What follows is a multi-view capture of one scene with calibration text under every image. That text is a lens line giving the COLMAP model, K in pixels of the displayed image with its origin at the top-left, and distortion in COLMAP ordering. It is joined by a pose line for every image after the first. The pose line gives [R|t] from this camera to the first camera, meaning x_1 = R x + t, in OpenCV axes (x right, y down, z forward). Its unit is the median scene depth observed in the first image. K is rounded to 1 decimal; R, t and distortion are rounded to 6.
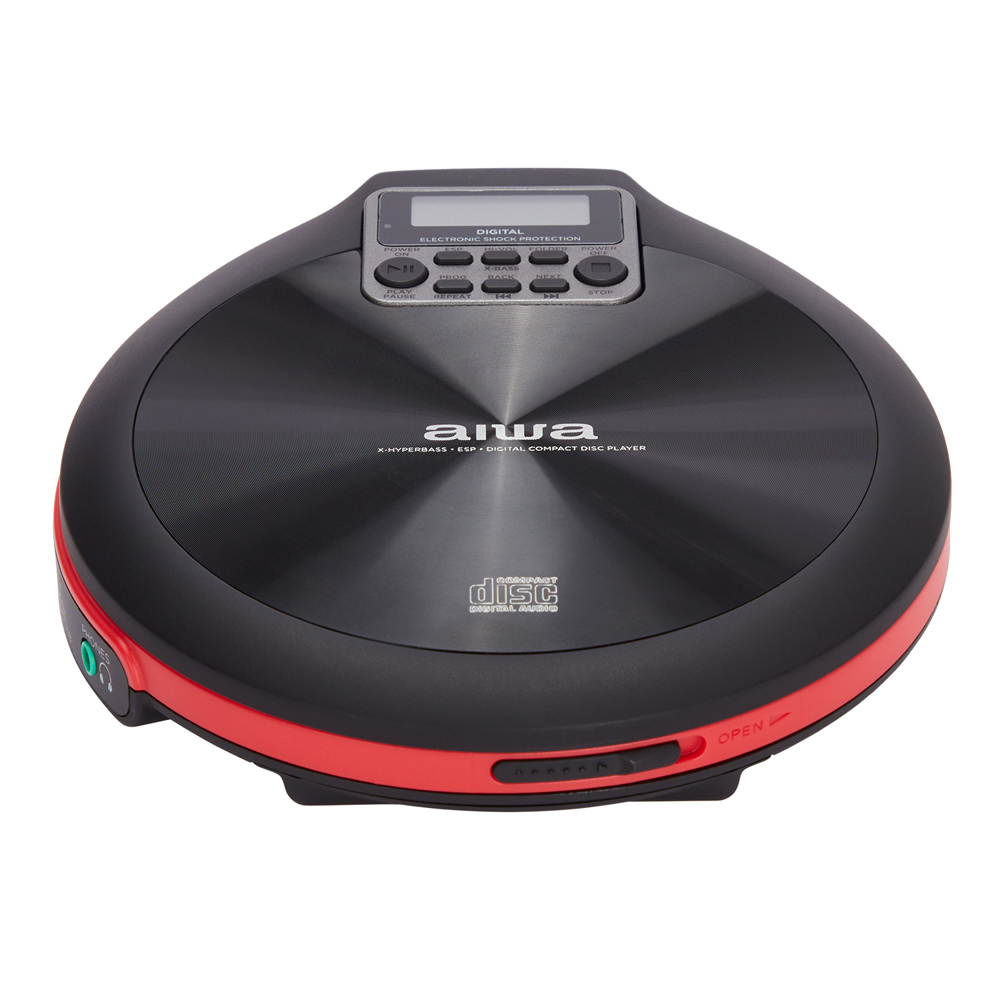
lens RADIAL K [[4390.8, 0, 502.9], [0, 4390.8, 500.5], [0, 0, 1]] dist [0.052983, 0.000000]
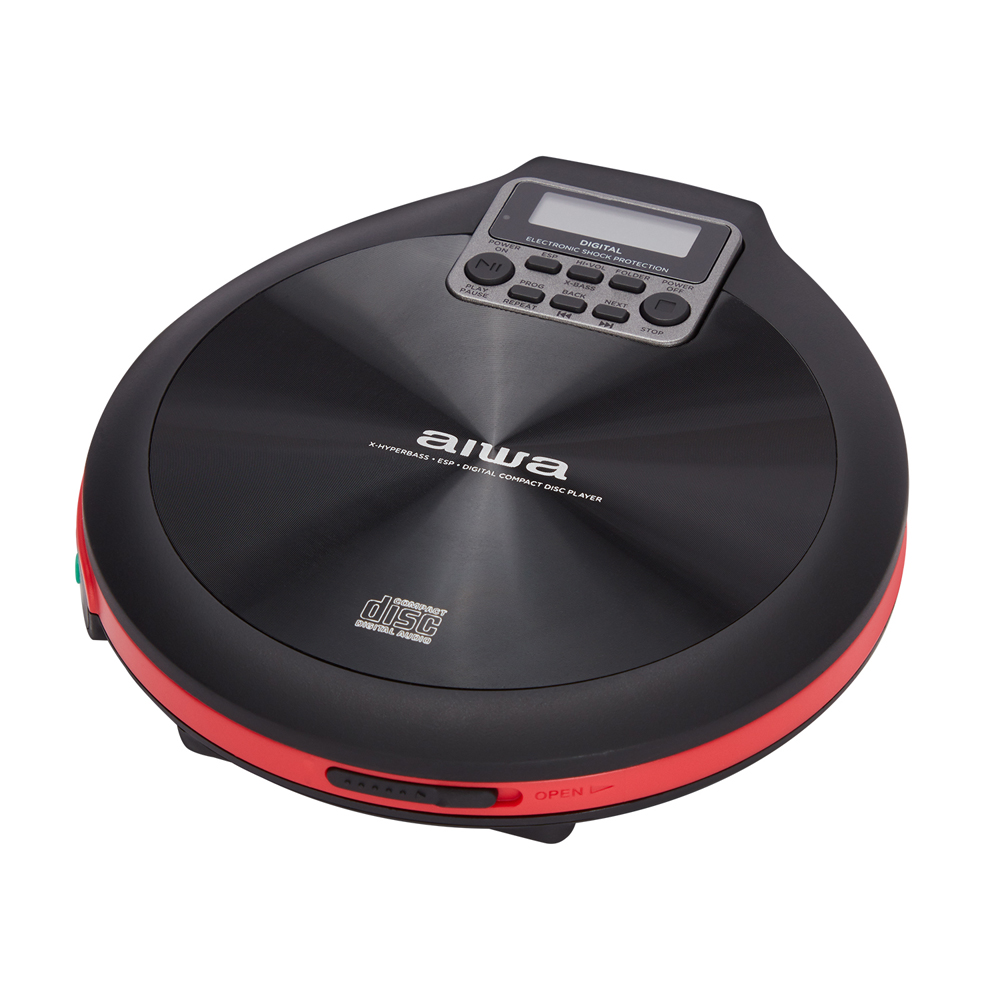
lens RADIAL K [[4466.5, 0, 501.0], [0, 4466.5, 500.2], [0, 0, 1]] dist [-0.149420, 0.000000]
pose [[0.934338, 0.237019, -0.266147, 0.298864], [-0.203527, 0.967900, 0.147464, -0.167165], [0.292555, -0.083613, 0.952586, -0.048356]]
